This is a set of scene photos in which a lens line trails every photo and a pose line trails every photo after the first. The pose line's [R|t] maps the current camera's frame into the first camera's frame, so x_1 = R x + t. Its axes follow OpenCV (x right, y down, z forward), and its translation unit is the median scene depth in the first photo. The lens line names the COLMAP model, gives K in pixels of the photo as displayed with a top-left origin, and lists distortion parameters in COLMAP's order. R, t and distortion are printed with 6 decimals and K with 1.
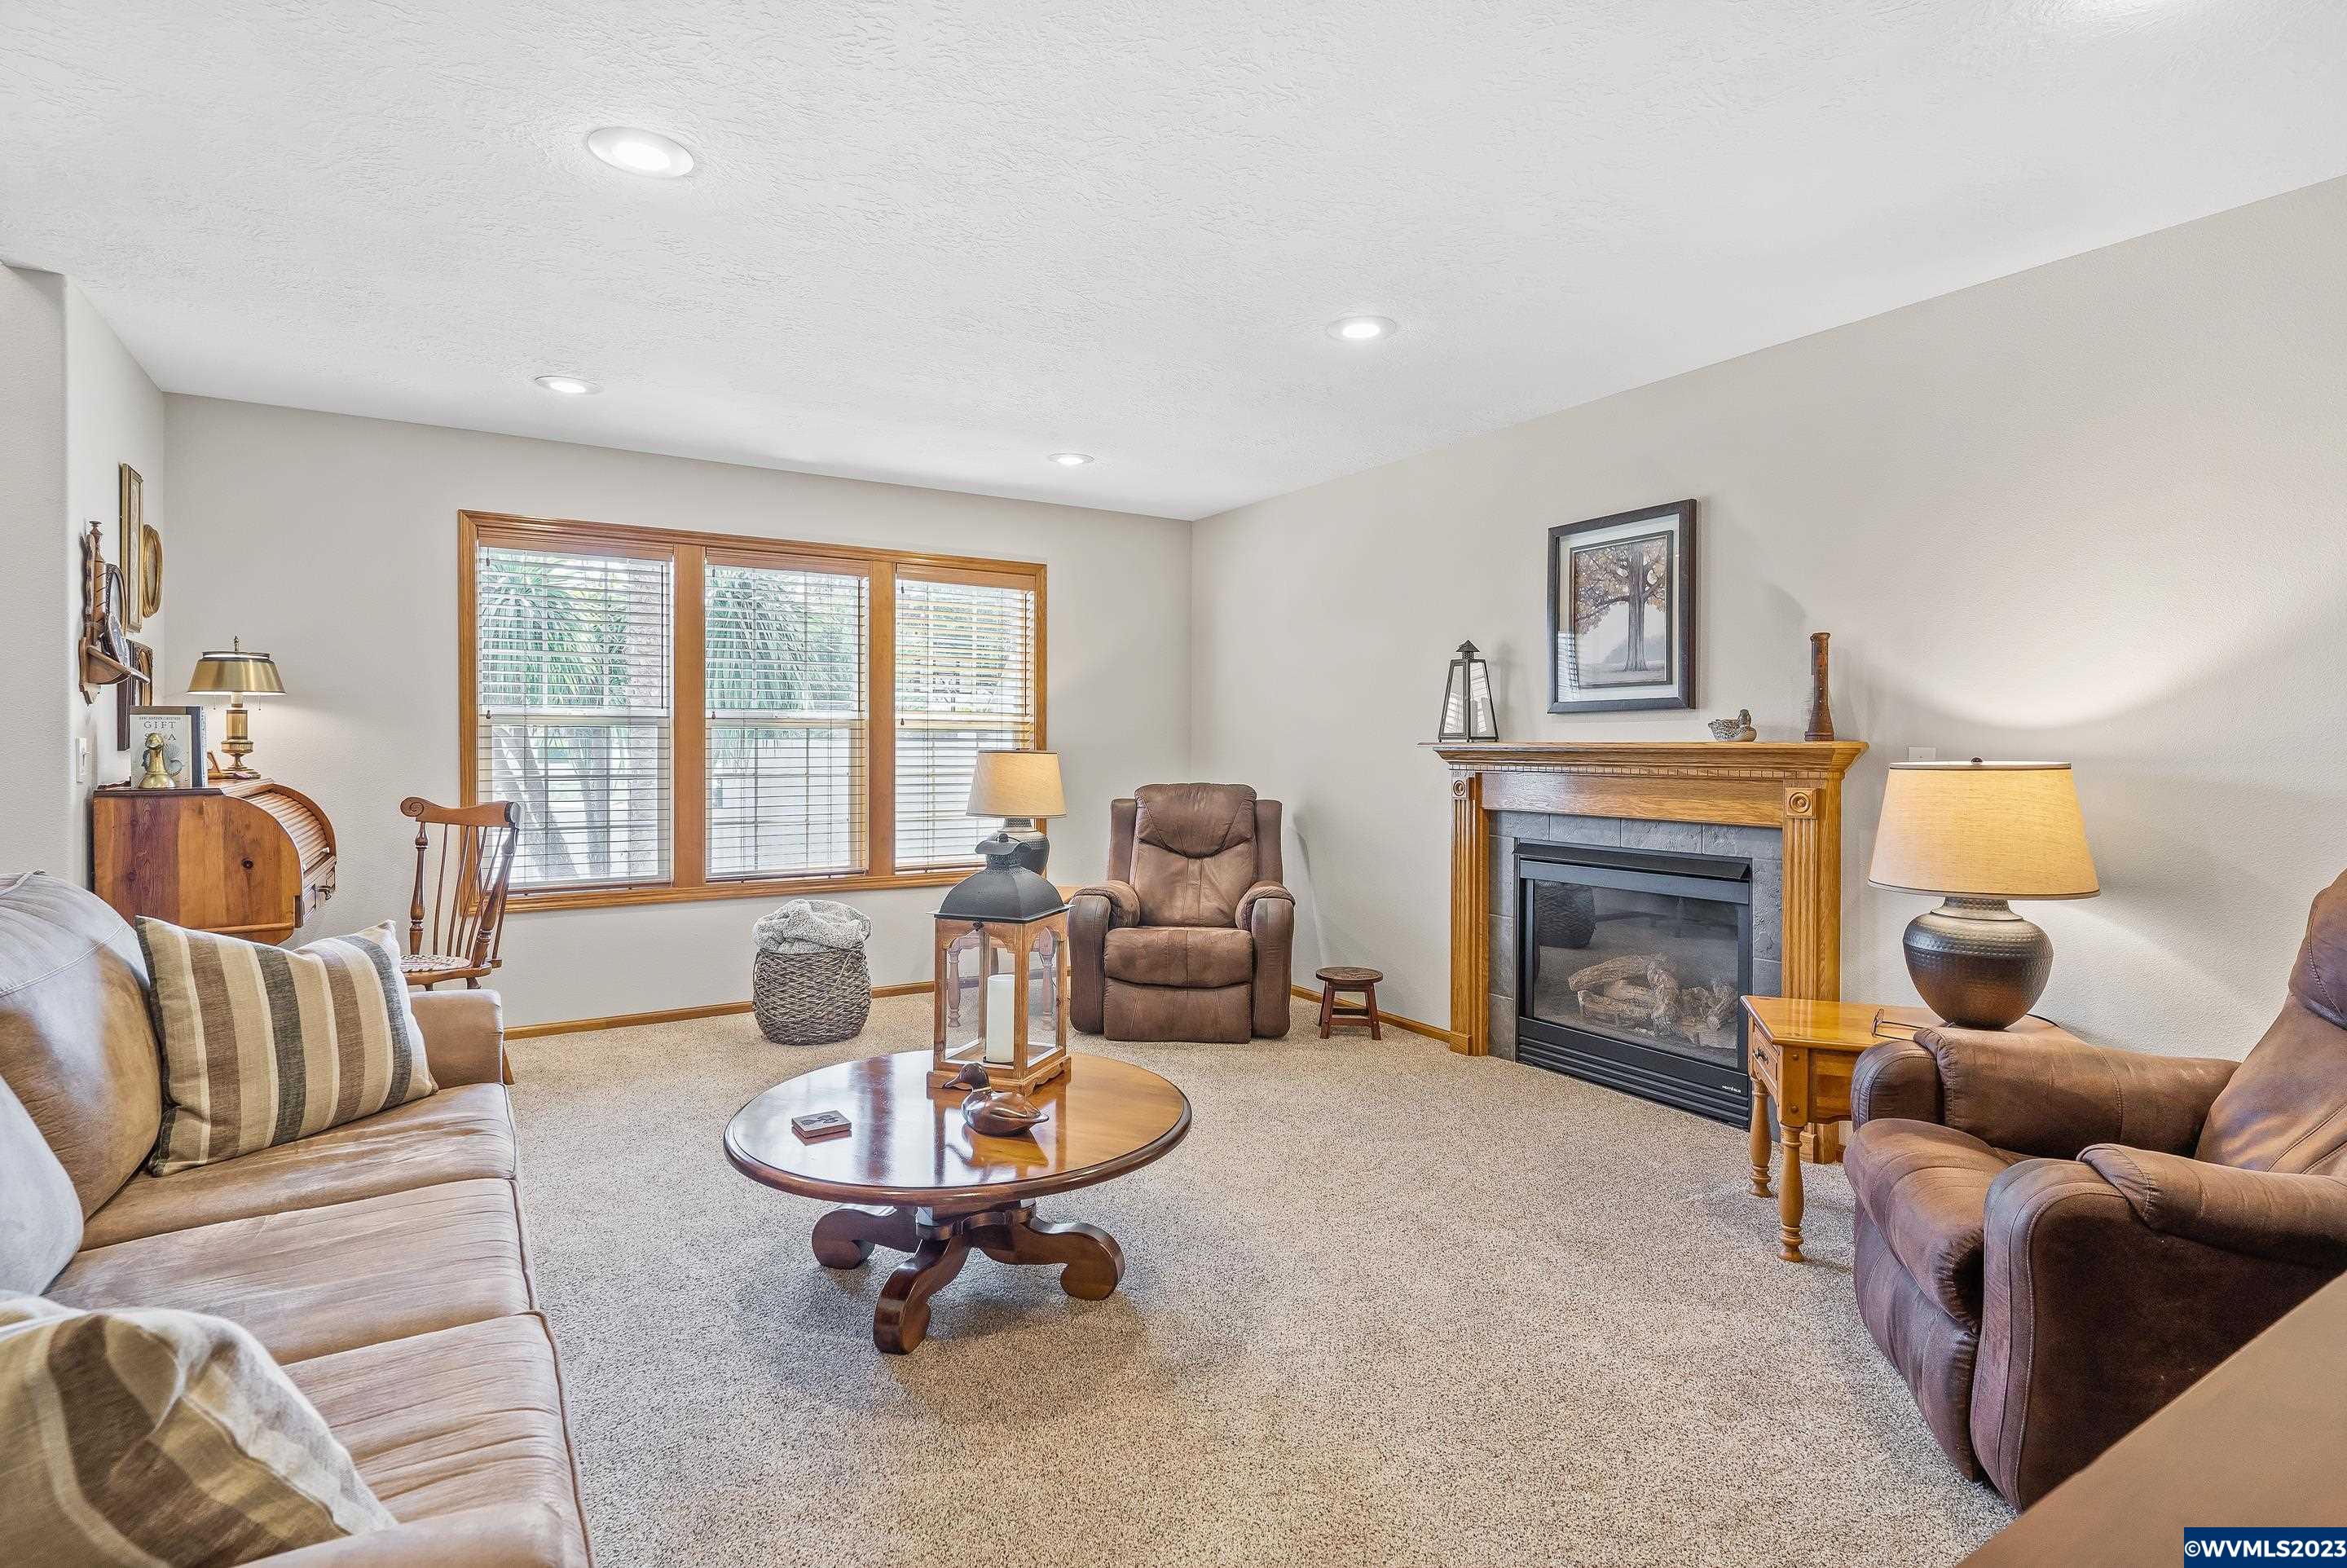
lens RADIAL K [[1117.2, 0, 1173.5], [0, 1117.2, 784.0], [0, 0, 1]] dist [-0.000384, -0.000029]
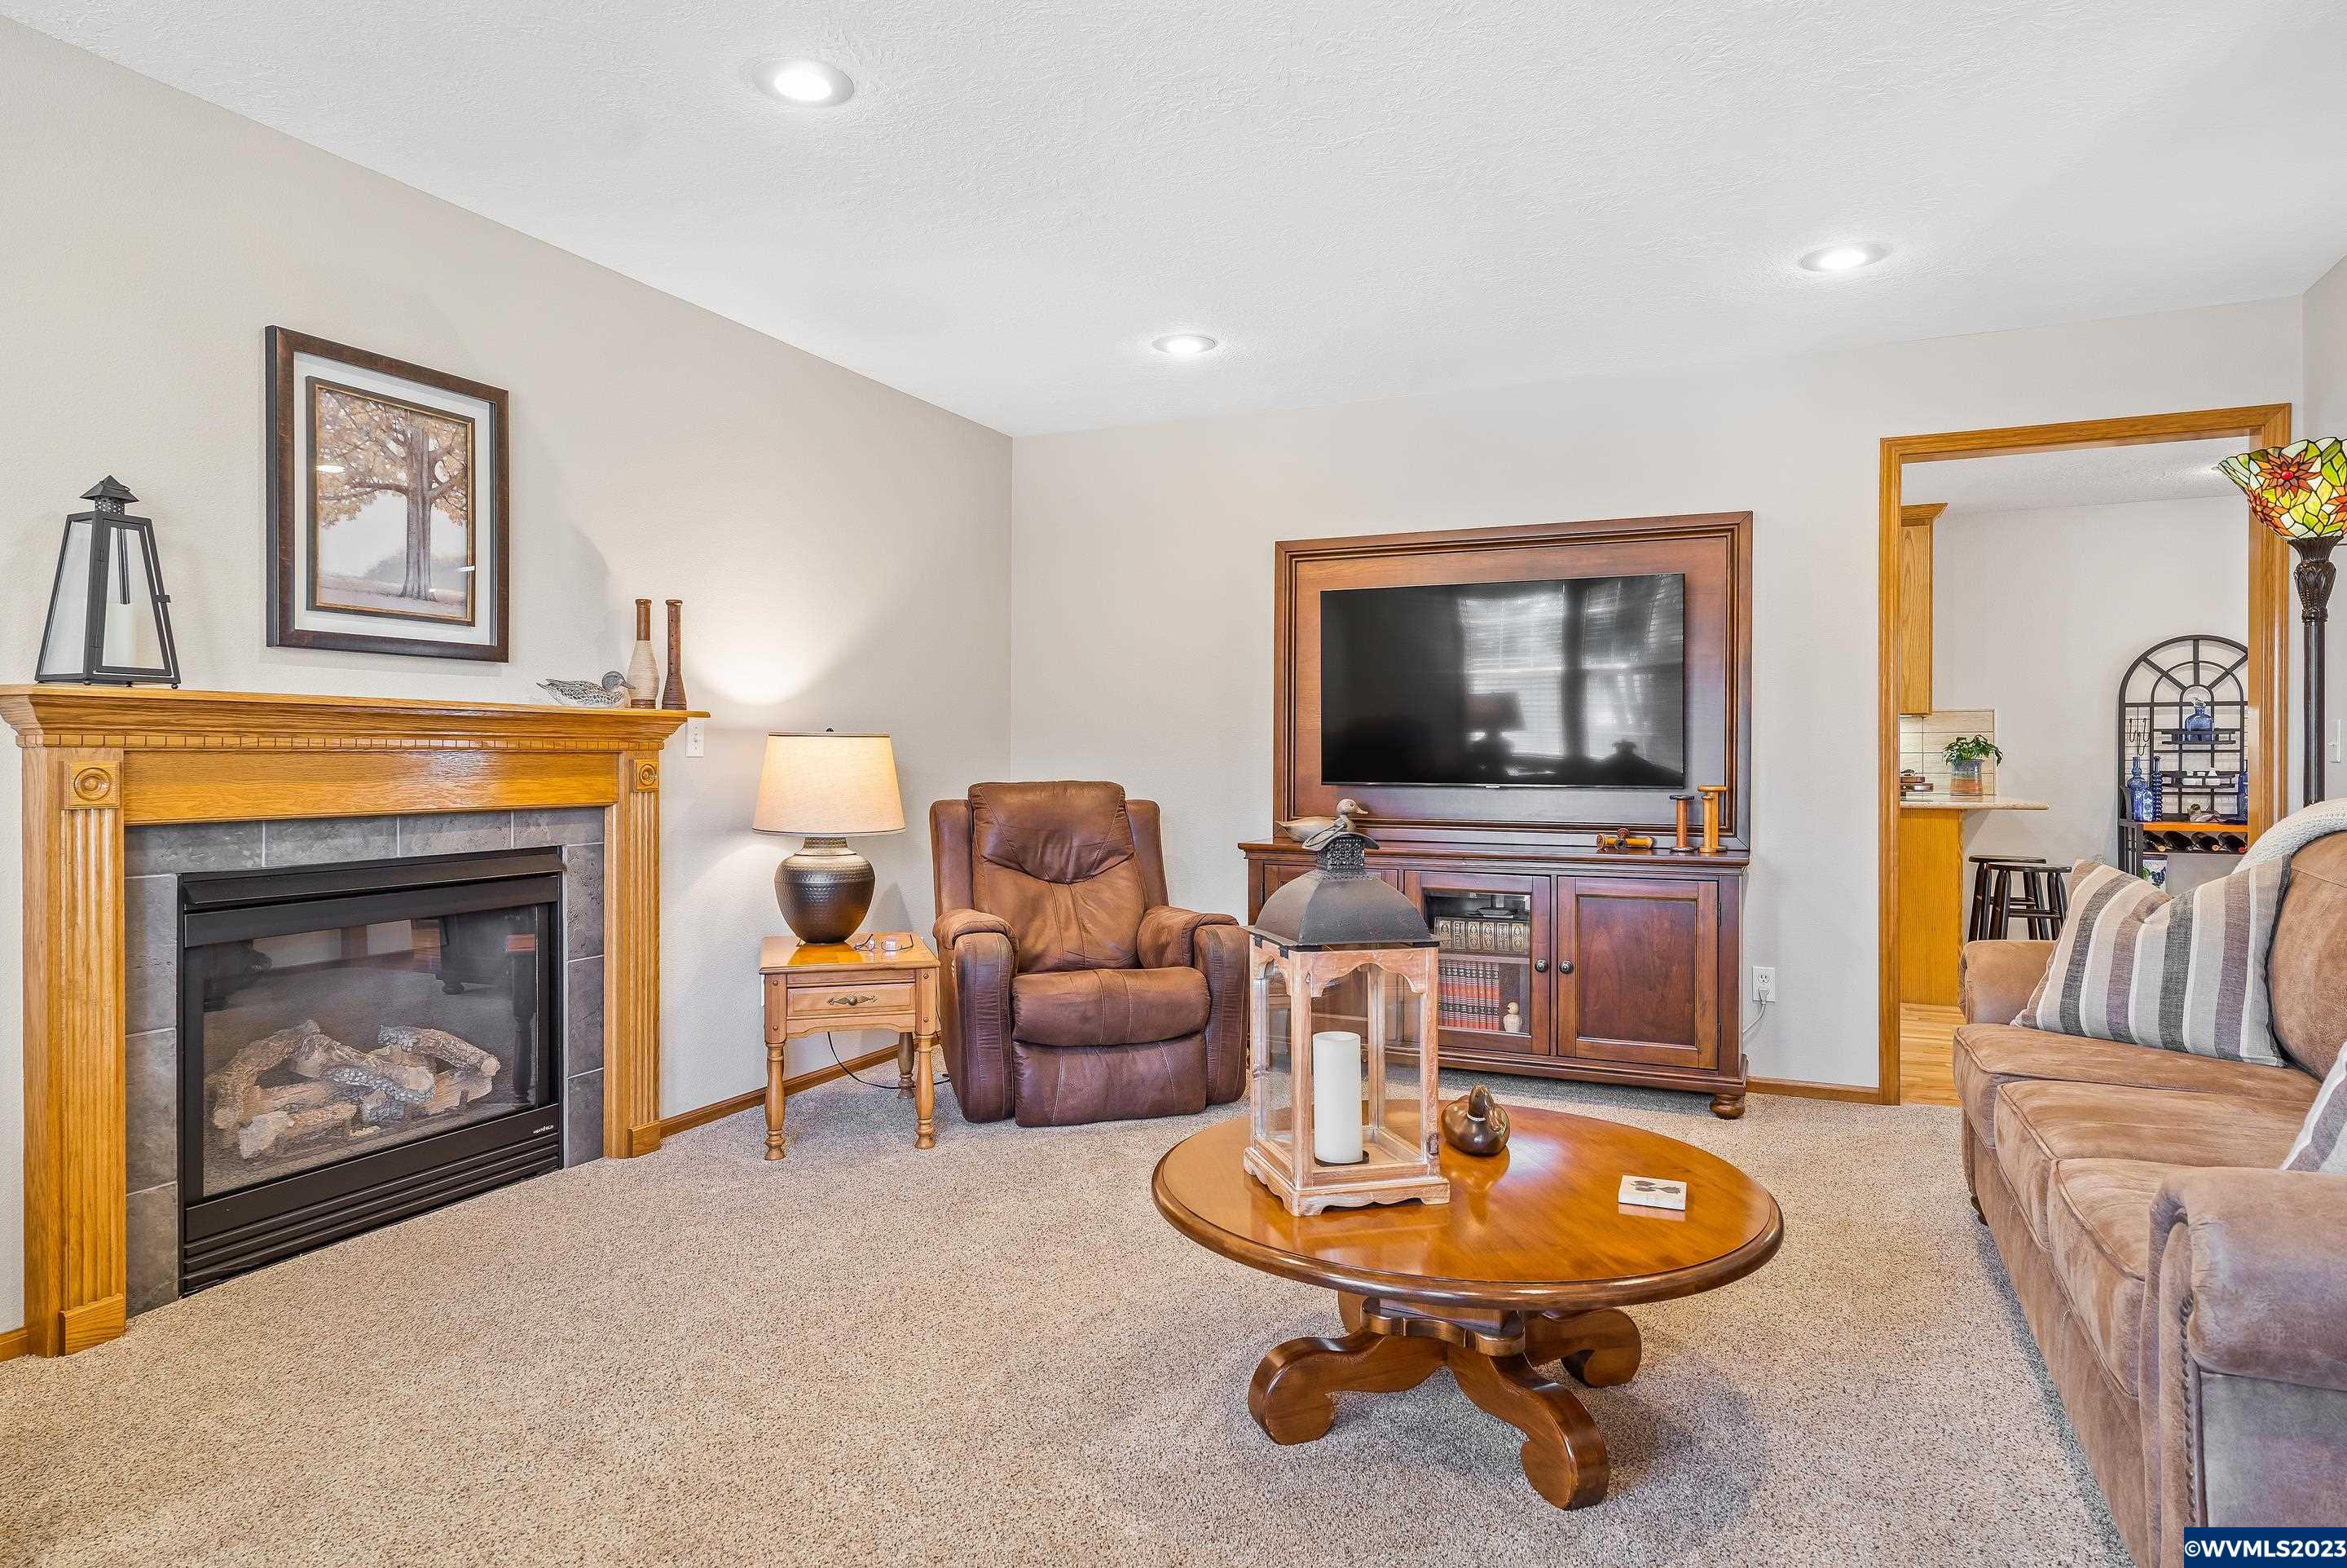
lens RADIAL K [[1399.9, 0, 1176.8], [0, 1399.9, 735.7], [0, 0, 1]] dist [0.001866, 0.000379]
pose [[-0.573153, -0.002992, 0.819443, -0.565546], [0.013050, 0.999833, 0.012778, -0.021817], [-0.819344, 0.018018, -0.573019, 1.114587]]
